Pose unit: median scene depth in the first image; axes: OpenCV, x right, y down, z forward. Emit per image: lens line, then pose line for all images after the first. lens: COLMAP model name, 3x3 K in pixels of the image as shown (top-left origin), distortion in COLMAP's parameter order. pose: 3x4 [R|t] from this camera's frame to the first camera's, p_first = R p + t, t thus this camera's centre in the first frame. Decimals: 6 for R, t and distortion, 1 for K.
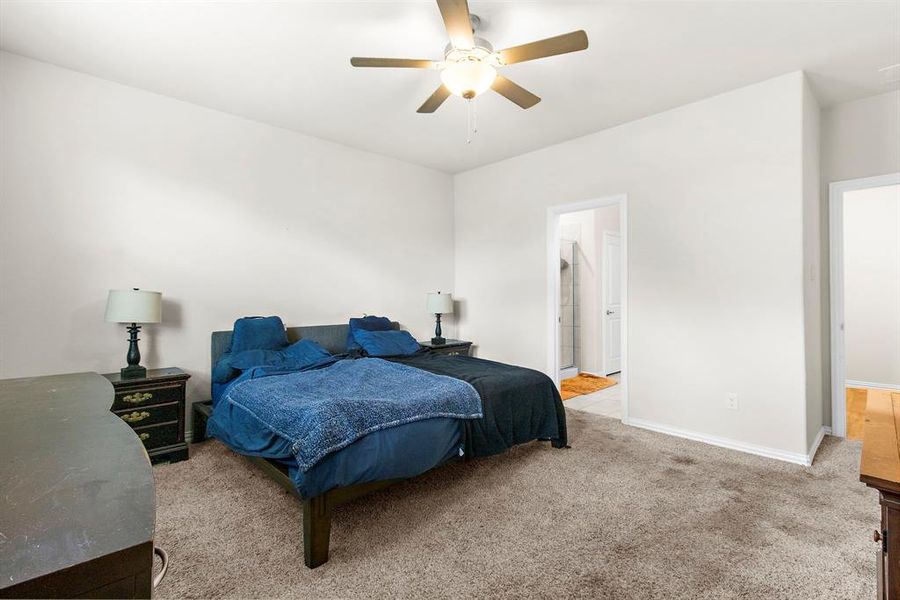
lens RADIAL K [[416.8, 0, 453.3], [0, 416.8, 294.4], [0, 0, 1]] dist [0.001273, 0.000373]
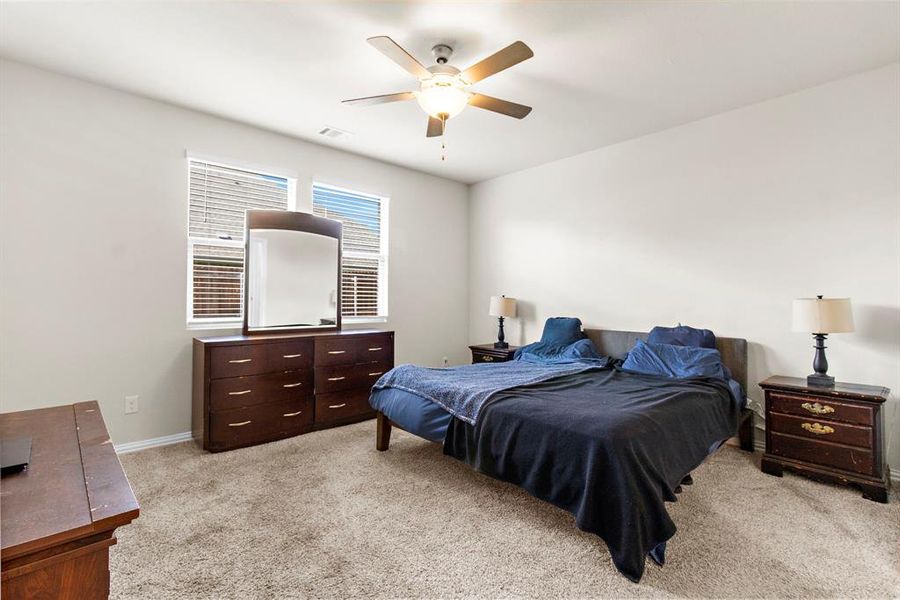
lens RADIAL K [[416.8, 0, 453.3], [0, 416.8, 294.4], [0, 0, 1]] dist [0.001273, 0.000373]
pose [[-0.041208, -0.011442, -0.999085, 0.617587], [0.000405, 0.999934, -0.011469, -0.000166], [0.999151, -0.000878, -0.041201, 0.583807]]
